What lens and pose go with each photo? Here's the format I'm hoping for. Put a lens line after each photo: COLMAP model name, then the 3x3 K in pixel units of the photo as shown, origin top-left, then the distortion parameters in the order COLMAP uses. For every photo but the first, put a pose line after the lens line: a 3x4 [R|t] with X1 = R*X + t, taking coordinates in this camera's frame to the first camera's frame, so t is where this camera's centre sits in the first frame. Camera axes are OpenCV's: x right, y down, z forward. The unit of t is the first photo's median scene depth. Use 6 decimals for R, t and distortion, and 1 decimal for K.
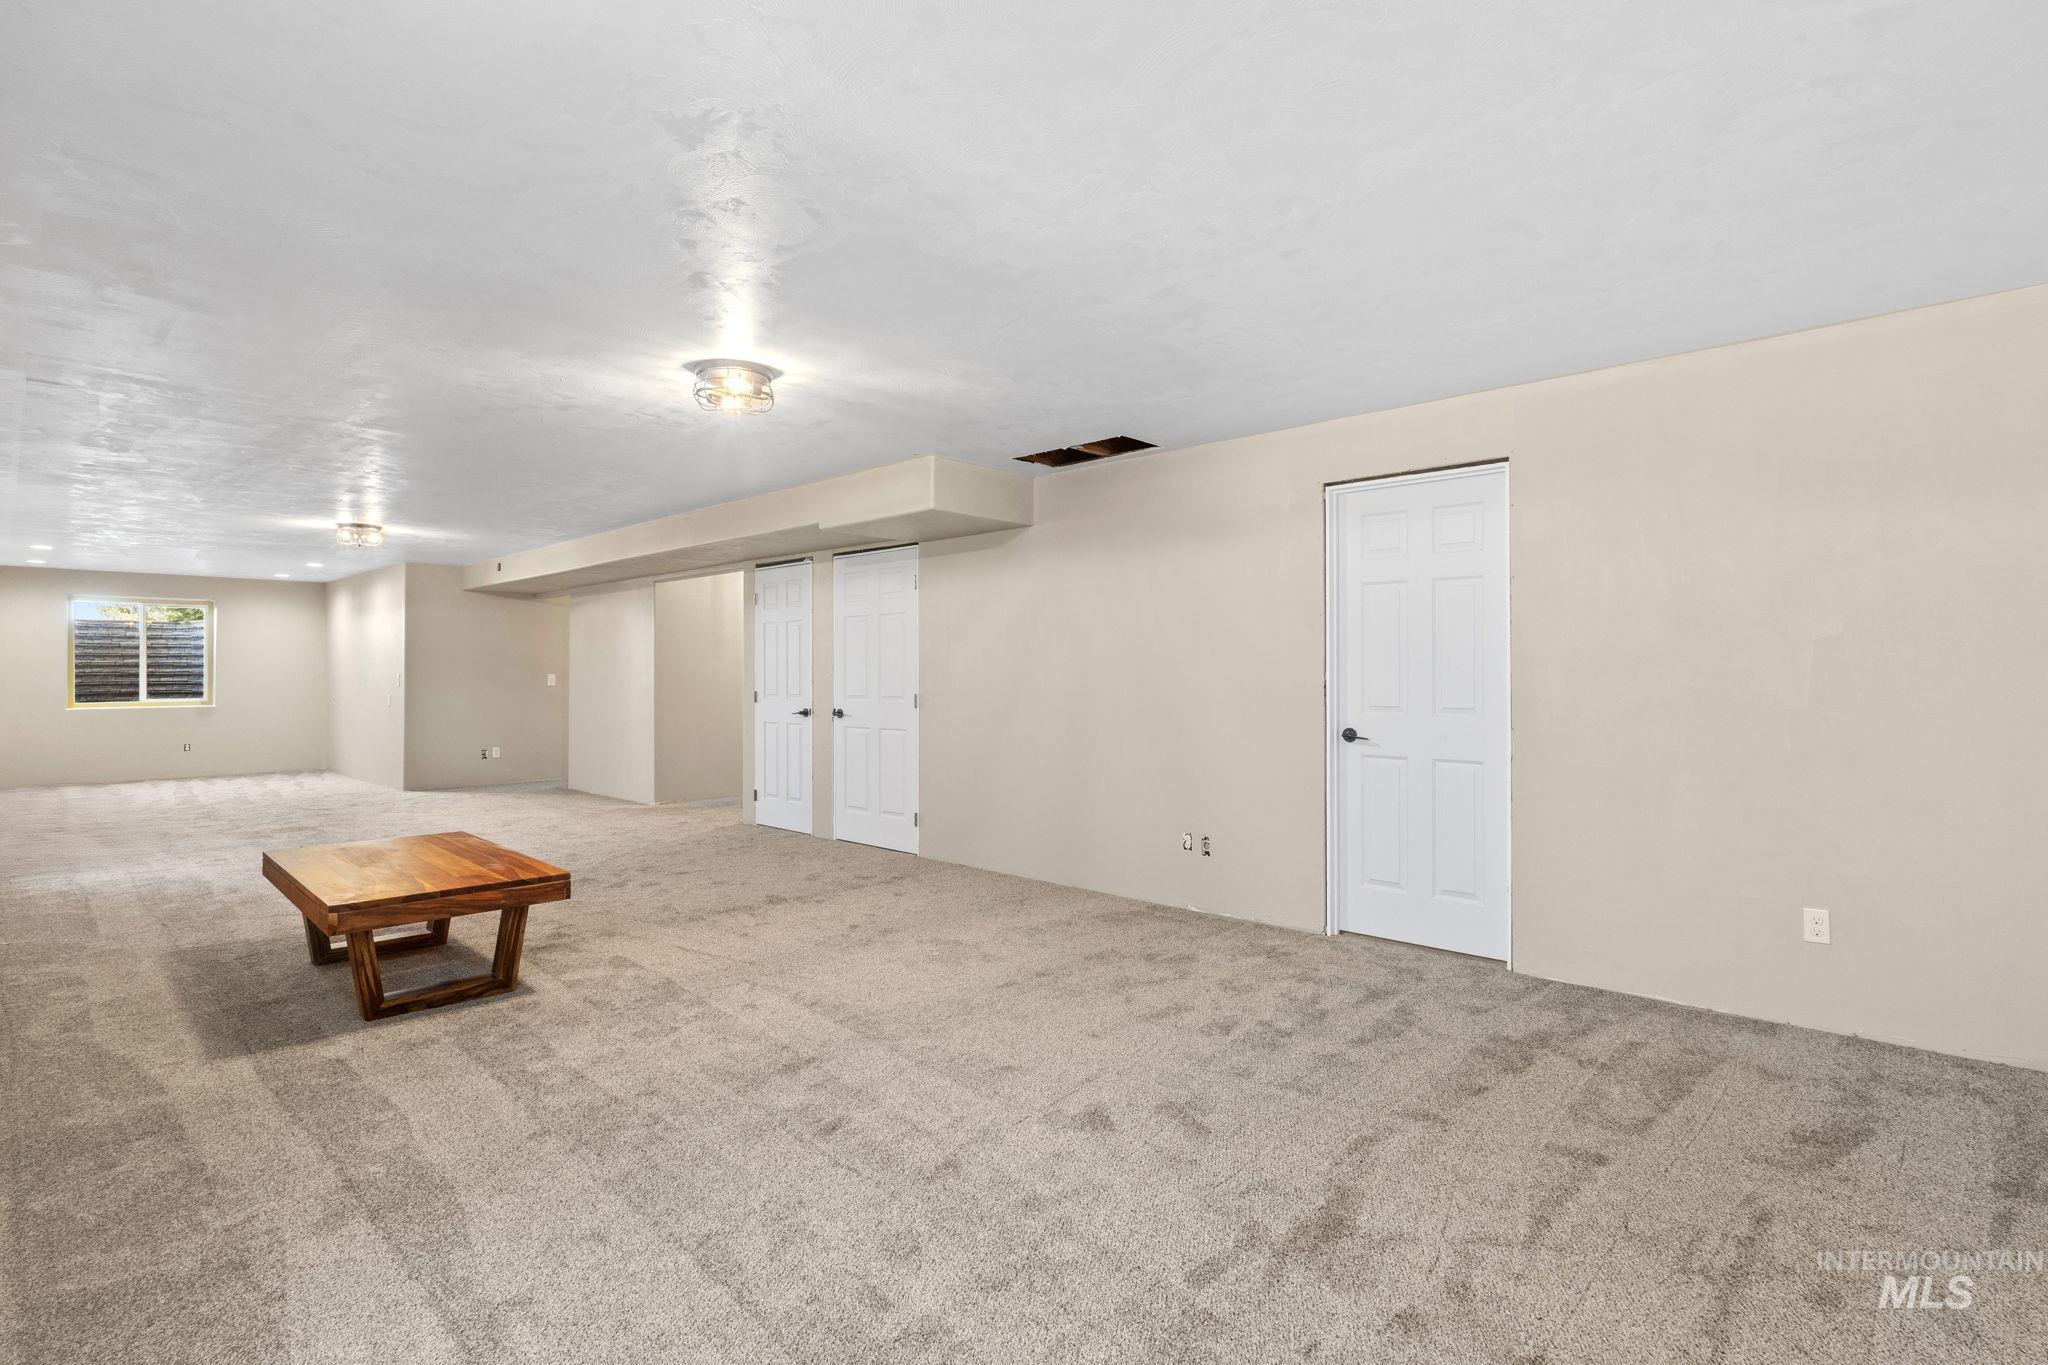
lens RADIAL K [[891.6, 0, 1024.0], [0, 891.6, 682.5], [0, 0, 1]] dist [-0.000540, -0.000481]
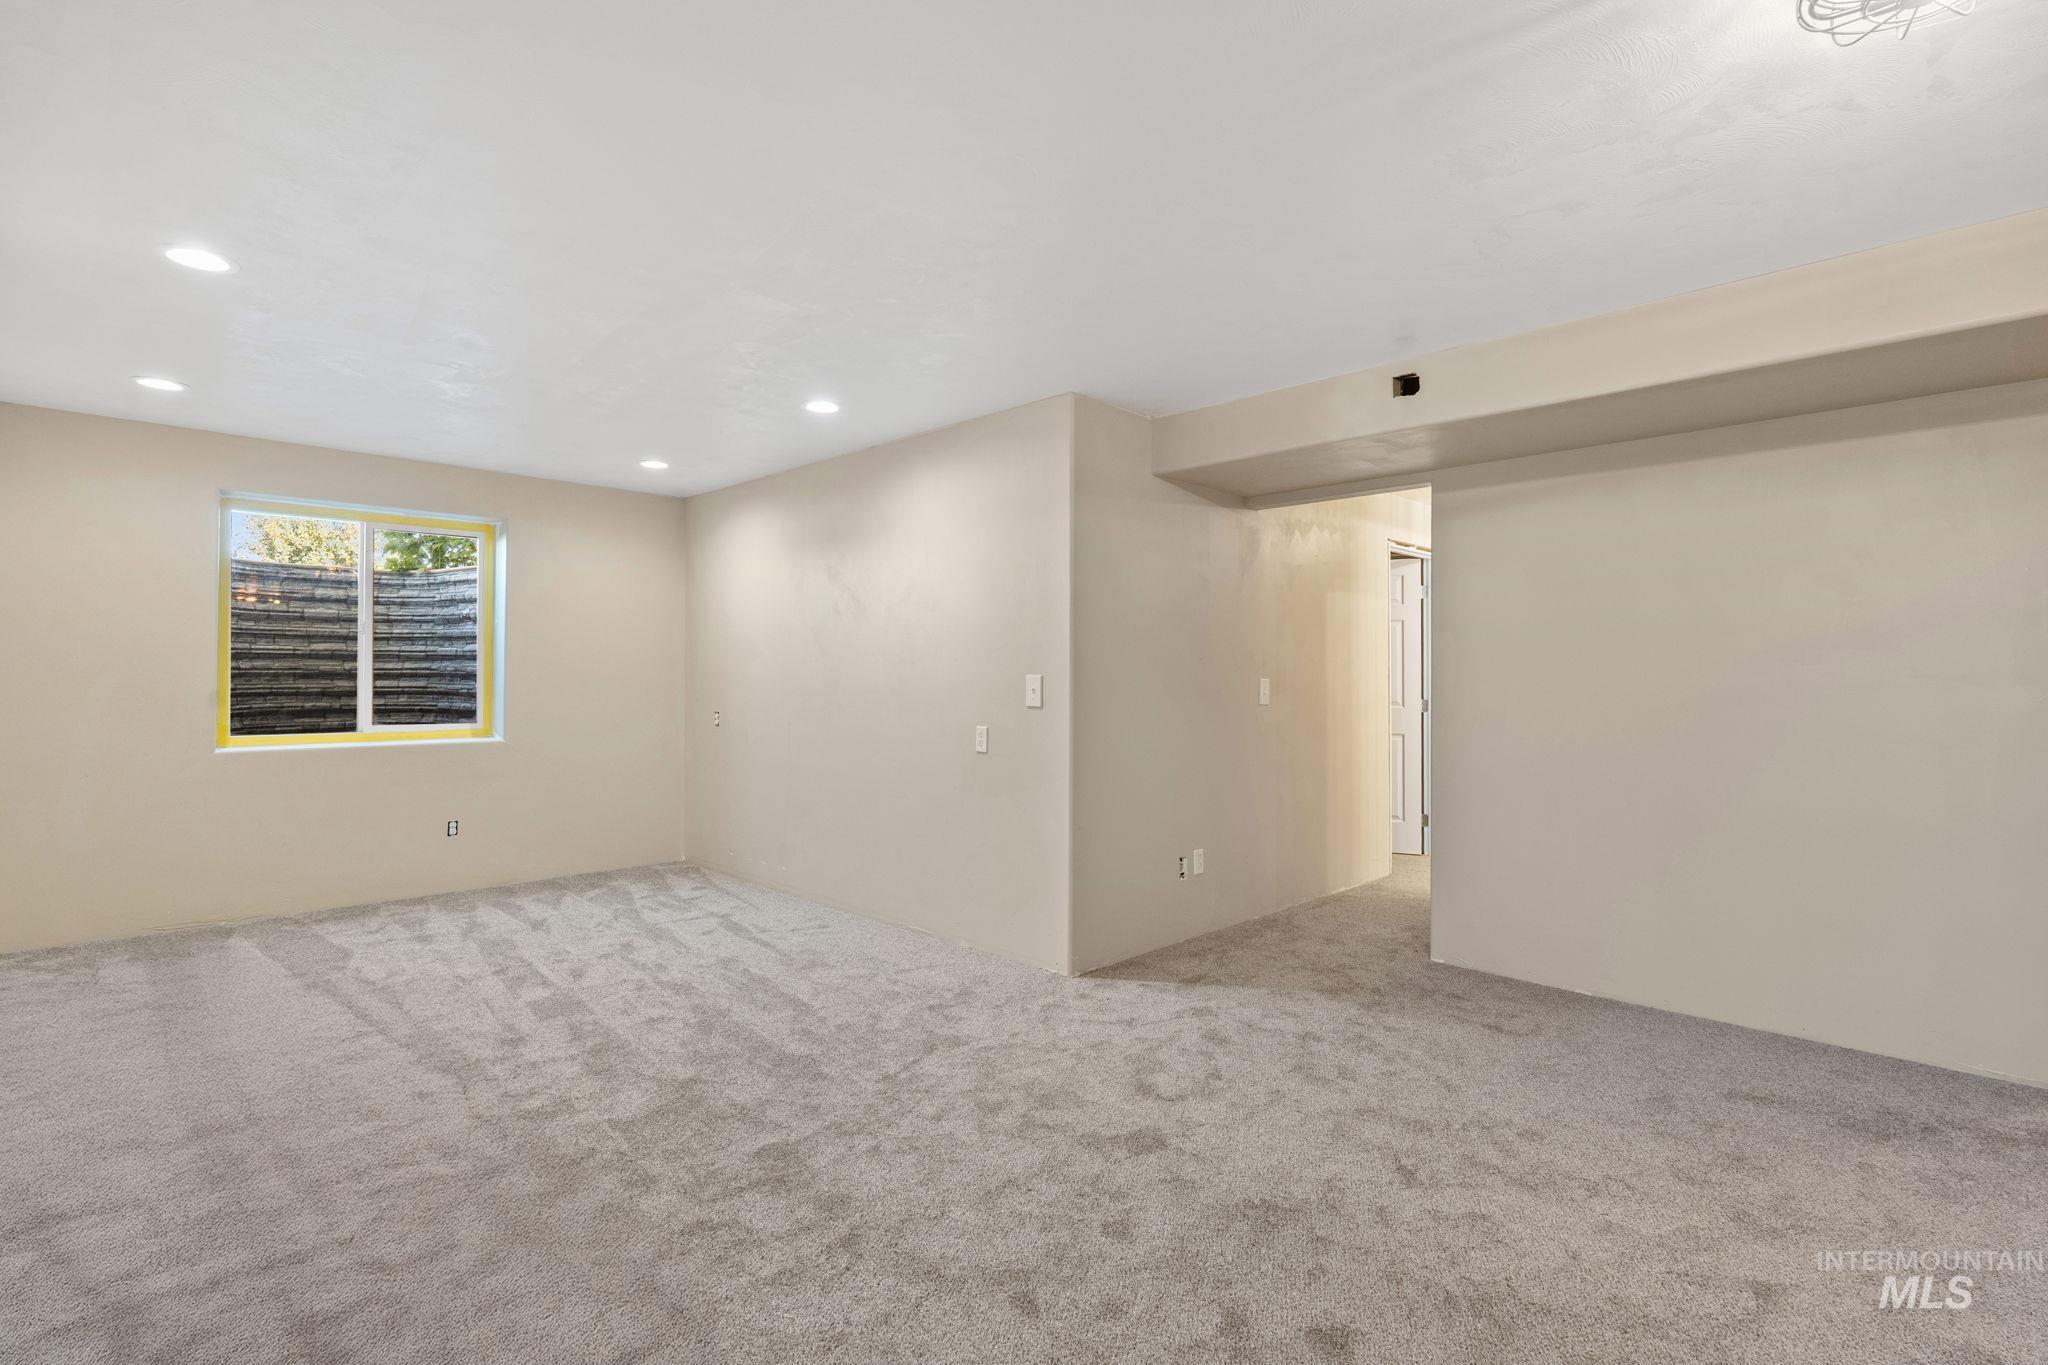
lens RADIAL K [[891.6, 0, 1024.0], [0, 891.6, 682.5], [0, 0, 1]] dist [-0.000540, -0.000481]
pose [[0.999793, 0.007817, -0.018773, -0.615379], [-0.007899, 0.999959, -0.004334, -0.005105], [0.018738, 0.004482, 0.999814, 0.521332]]
